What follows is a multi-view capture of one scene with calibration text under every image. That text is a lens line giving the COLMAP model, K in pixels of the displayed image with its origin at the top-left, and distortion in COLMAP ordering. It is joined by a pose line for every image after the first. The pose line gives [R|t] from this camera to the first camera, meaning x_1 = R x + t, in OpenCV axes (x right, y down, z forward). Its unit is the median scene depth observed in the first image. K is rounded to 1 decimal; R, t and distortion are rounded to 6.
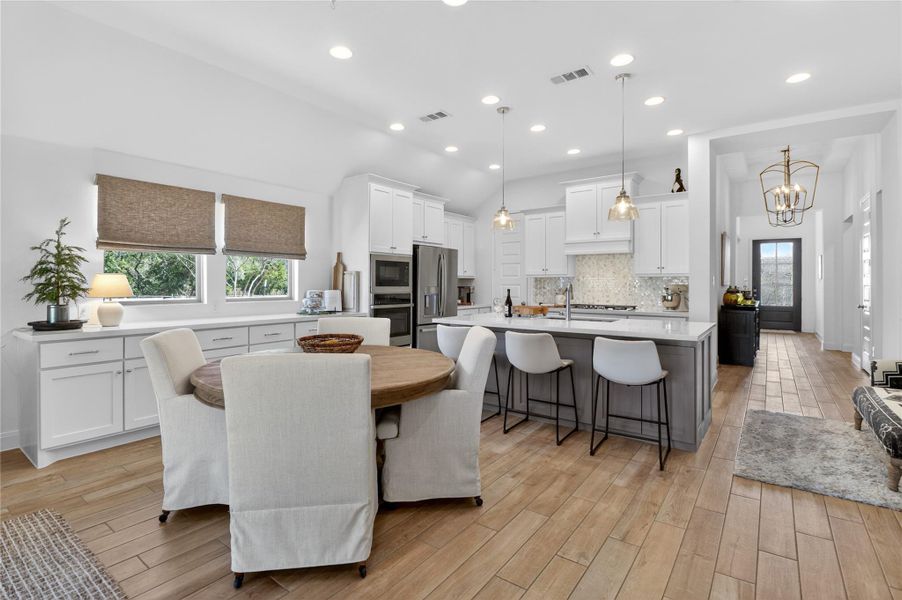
lens RADIAL K [[425.5, 0, 448.3], [0, 425.5, 287.8], [0, 0, 1]] dist [0.001924, -0.013280]
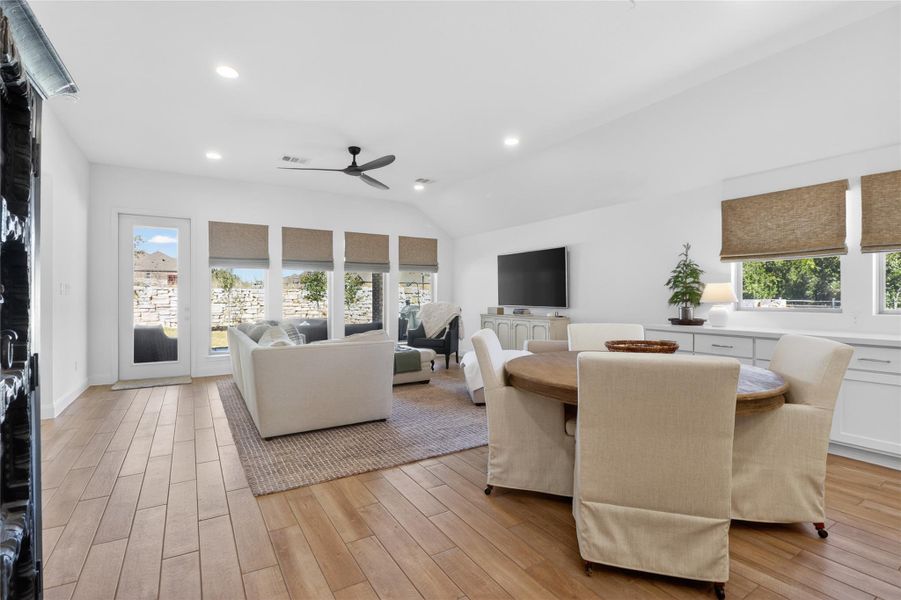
lens RADIAL K [[425.1, 0, 447.8], [0, 425.1, 287.8], [0, 0, 1]] dist [0.001924, -0.013280]
pose [[-0.367748, -0.023384, -0.929631, 0.482224], [-0.011158, 0.999723, -0.020733, 0.011149], [0.929859, 0.002749, -0.367907, 0.584478]]
